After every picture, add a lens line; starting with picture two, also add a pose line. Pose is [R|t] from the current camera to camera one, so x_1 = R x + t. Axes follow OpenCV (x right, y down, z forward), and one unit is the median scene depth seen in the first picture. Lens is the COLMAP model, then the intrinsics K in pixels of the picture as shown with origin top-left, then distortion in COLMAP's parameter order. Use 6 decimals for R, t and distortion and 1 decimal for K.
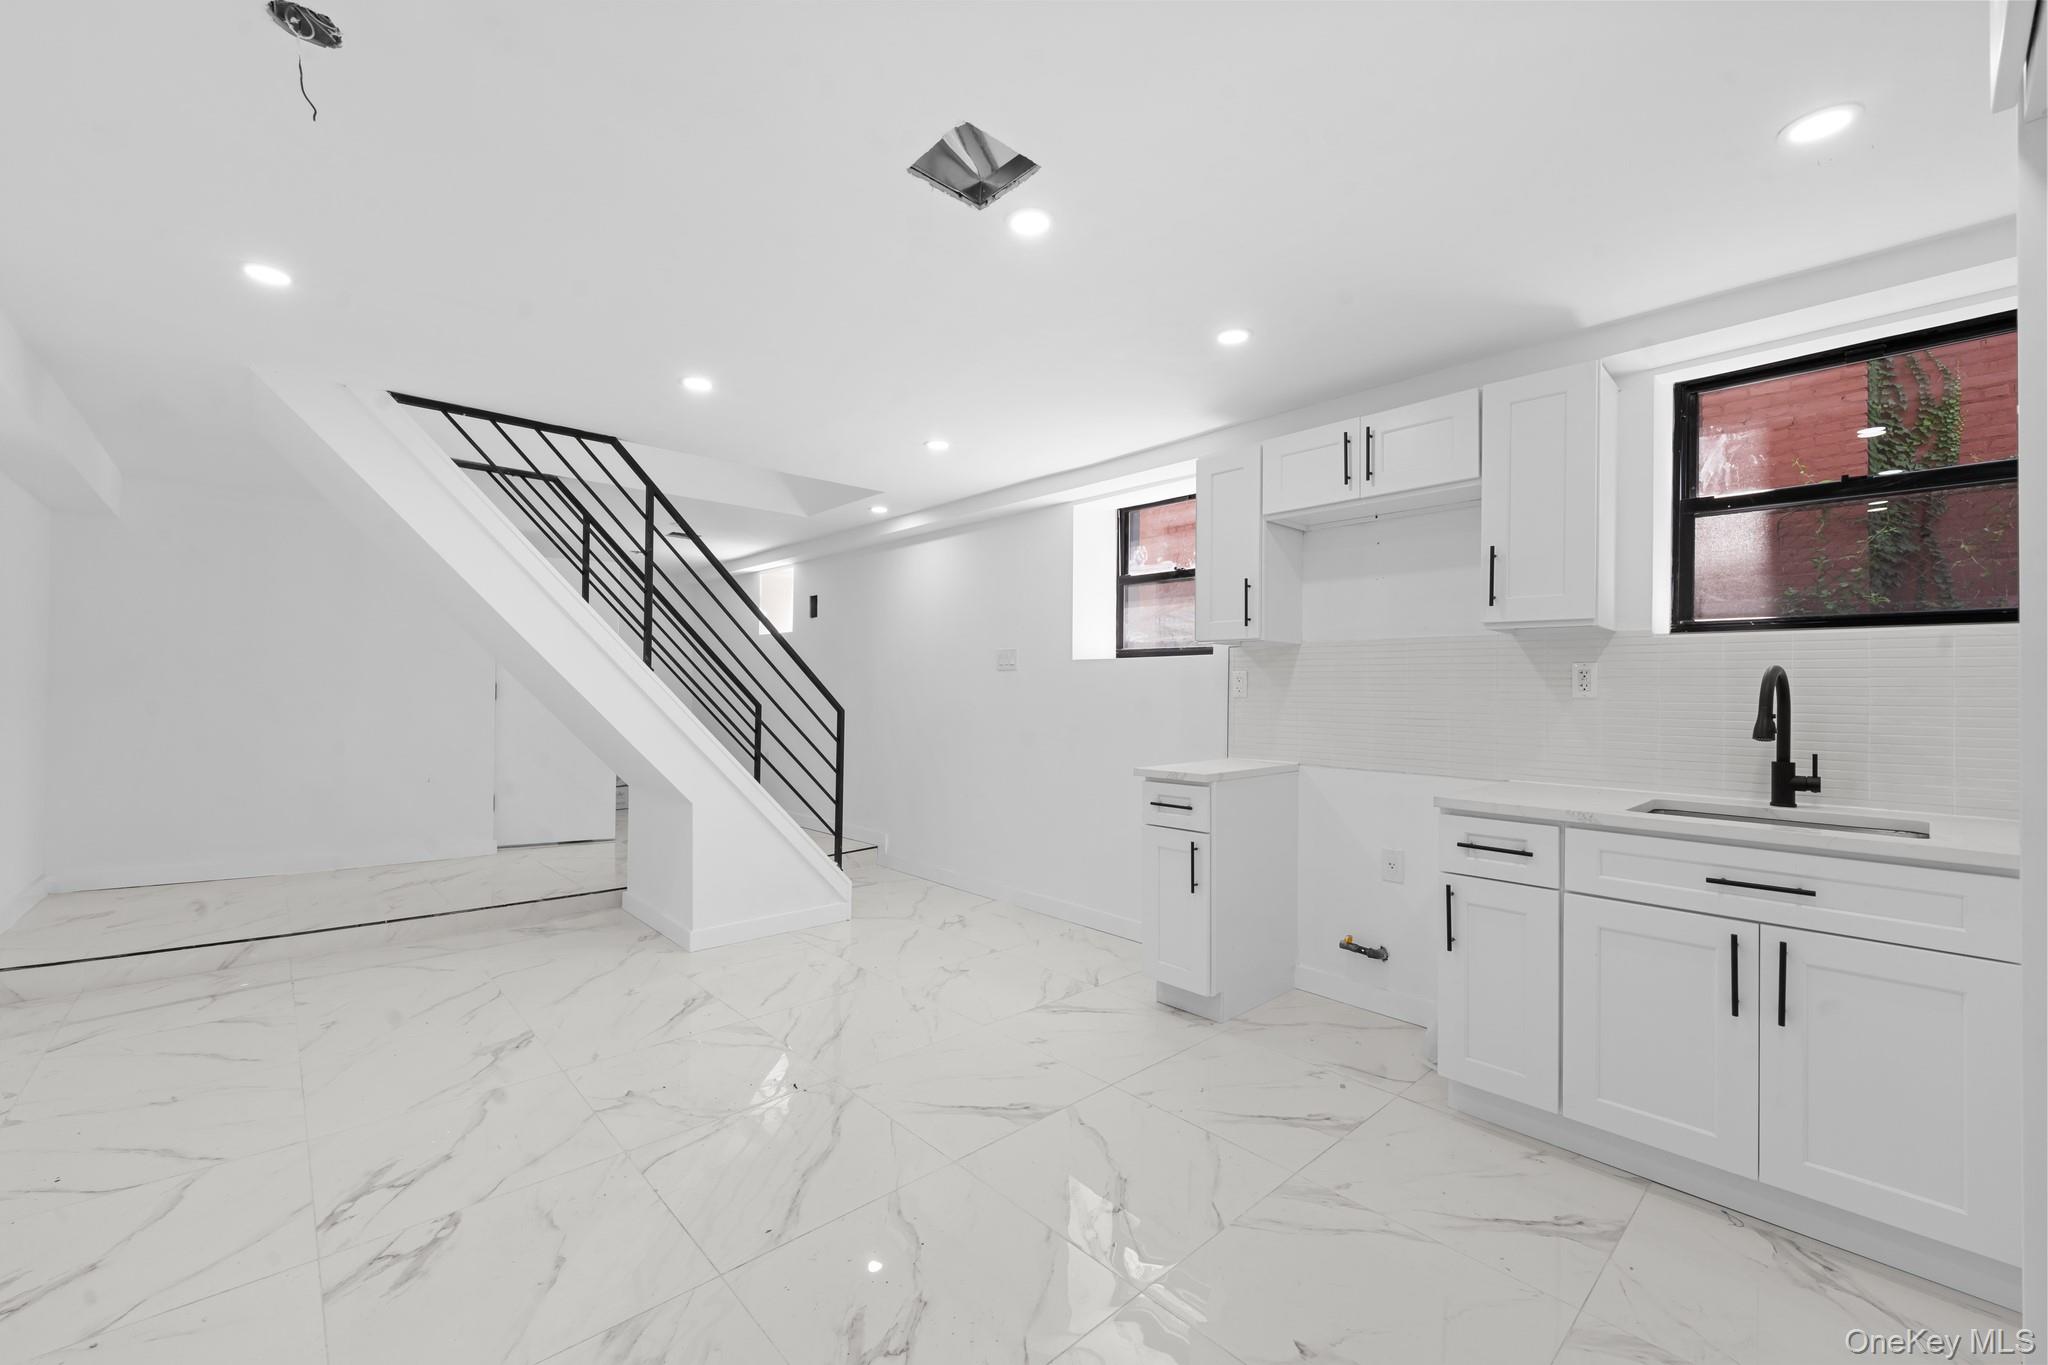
lens RADIAL K [[831.4, 0, 1015.1], [0, 831.4, 690.6], [0, 0, 1]] dist [-0.001074, 0.000264]
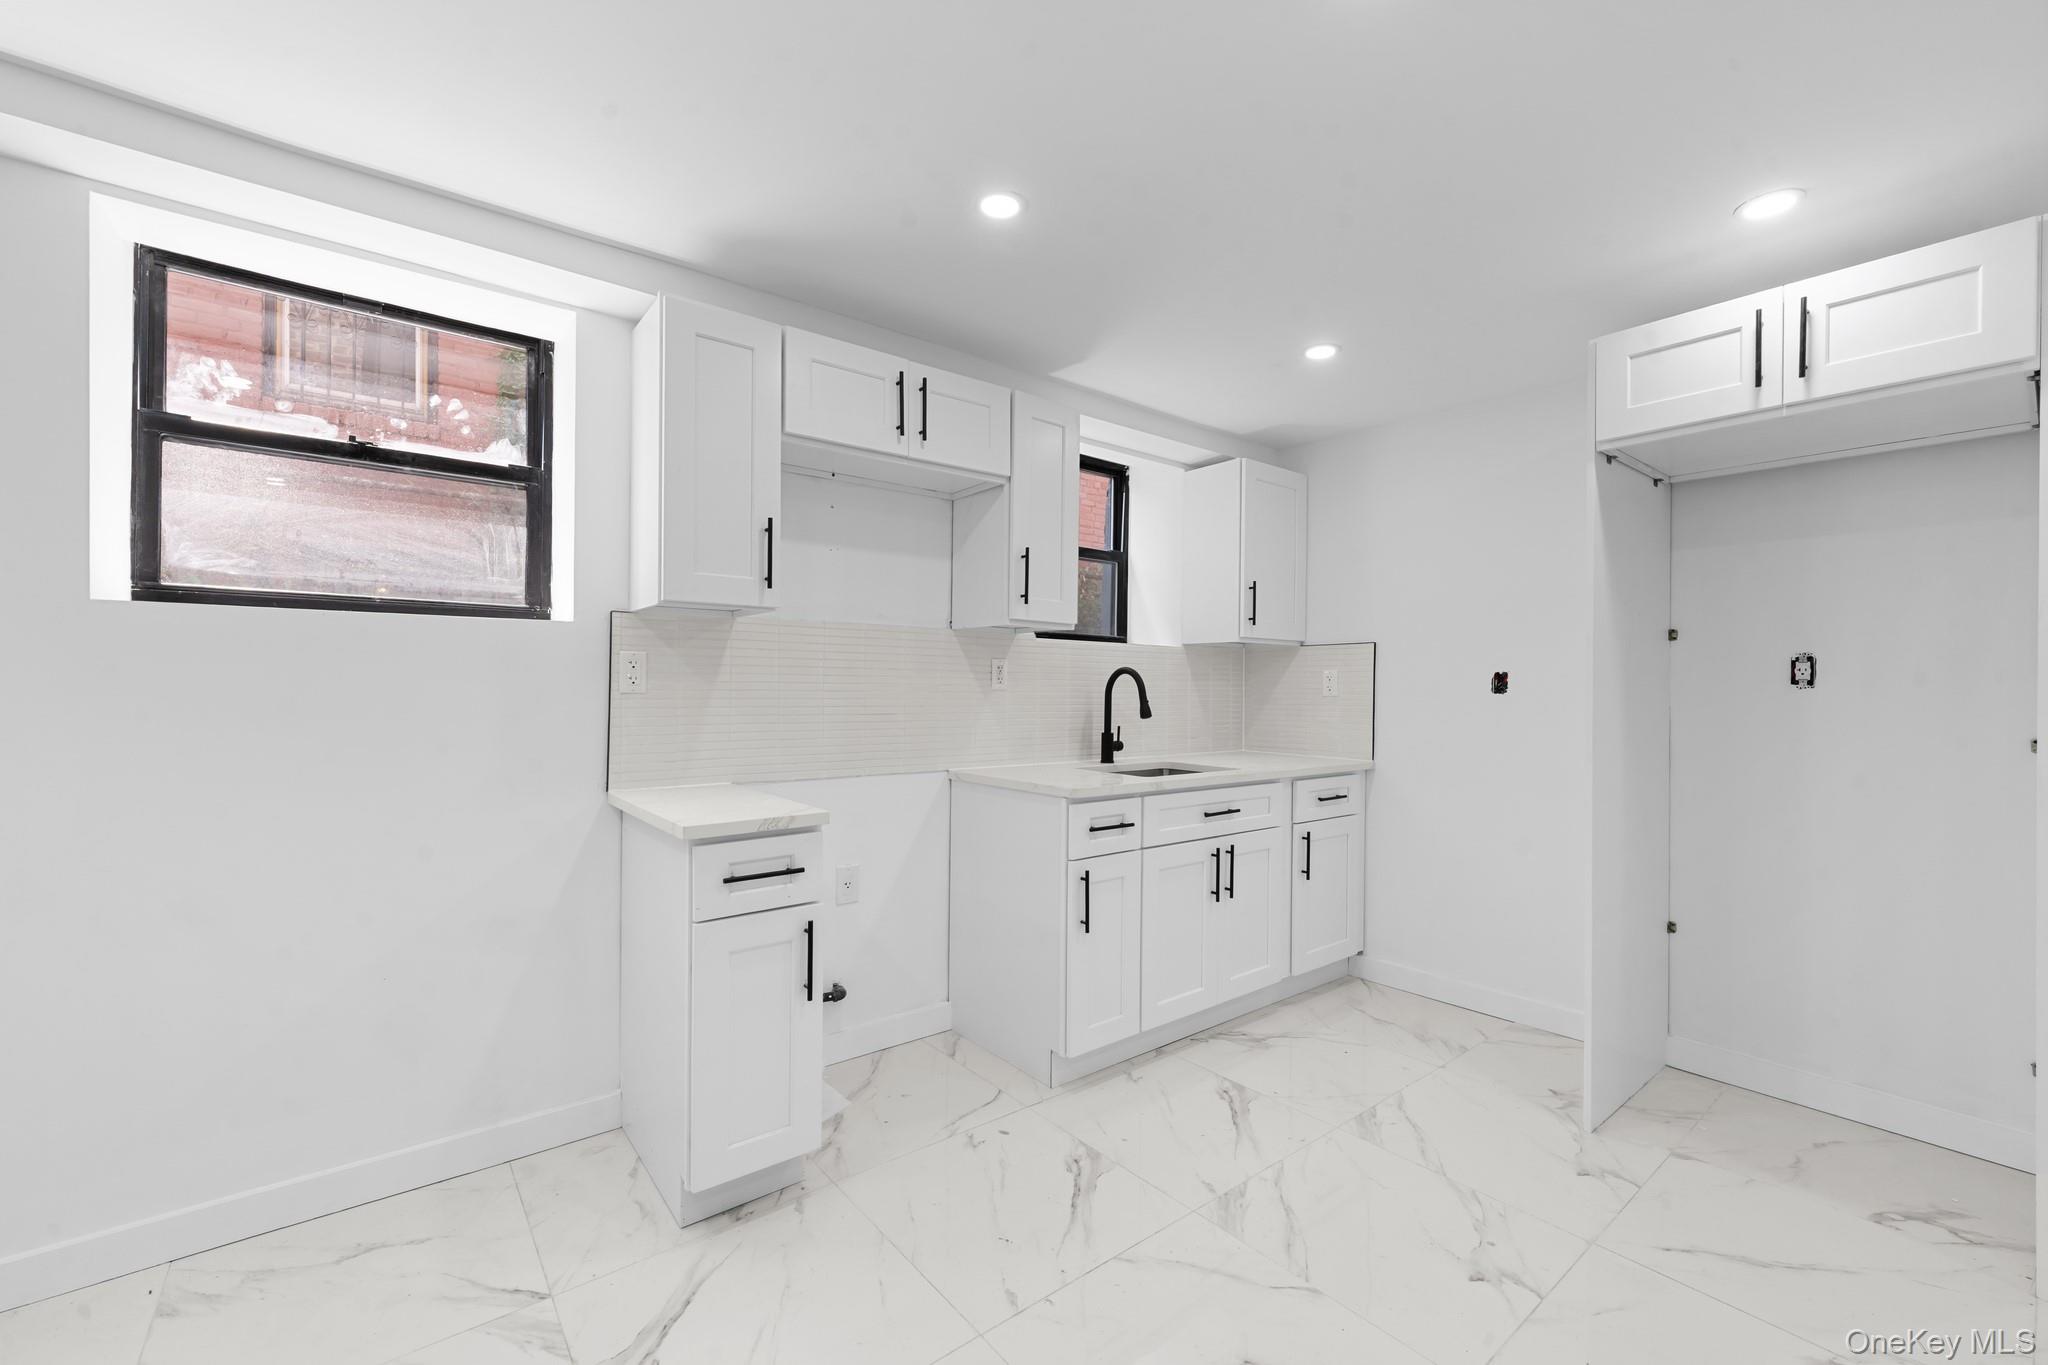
lens RADIAL K [[834.1, 0, 1025.0], [0, 834.1, 686.9], [0, 0, 1]] dist [0.000654, -0.000016]
pose [[0.060437, -0.011578, 0.998105, -0.478040], [-0.010310, 0.999872, 0.012222, -0.009362], [-0.998119, -0.011029, 0.060310, 0.917269]]
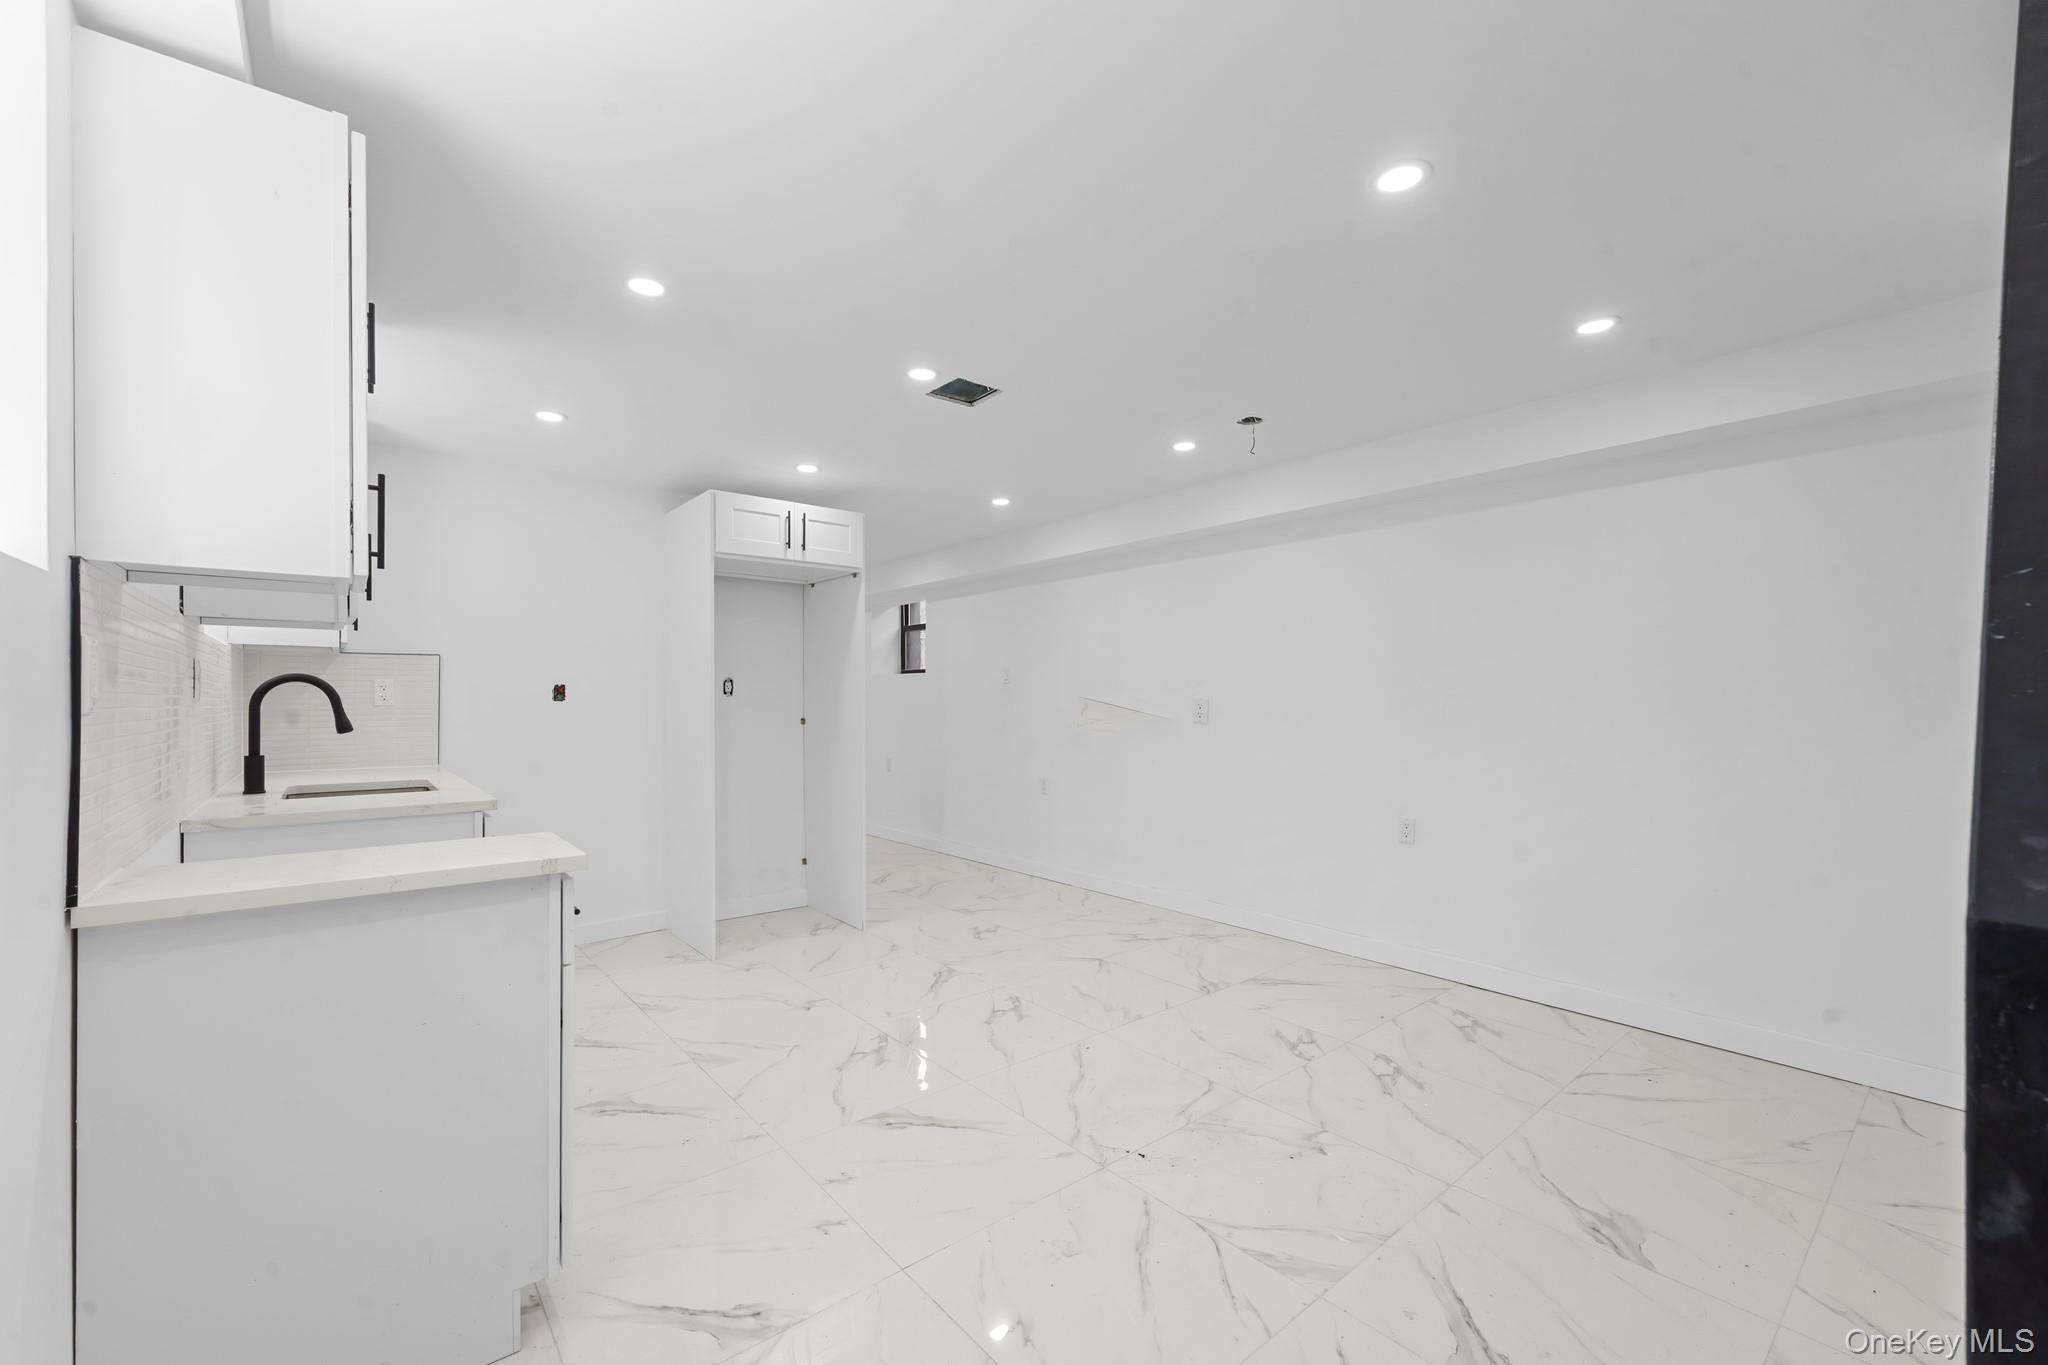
lens RADIAL K [[821.9, 0, 1014.5], [0, 821.9, 688.3], [0, 0, 1]] dist [0.000328, 0.000020]
pose [[-0.998684, -0.008231, 0.050621, -0.165511], [-0.009078, 0.999822, -0.016523, 0.001897], [-0.050476, -0.016961, -0.998581, 1.826255]]
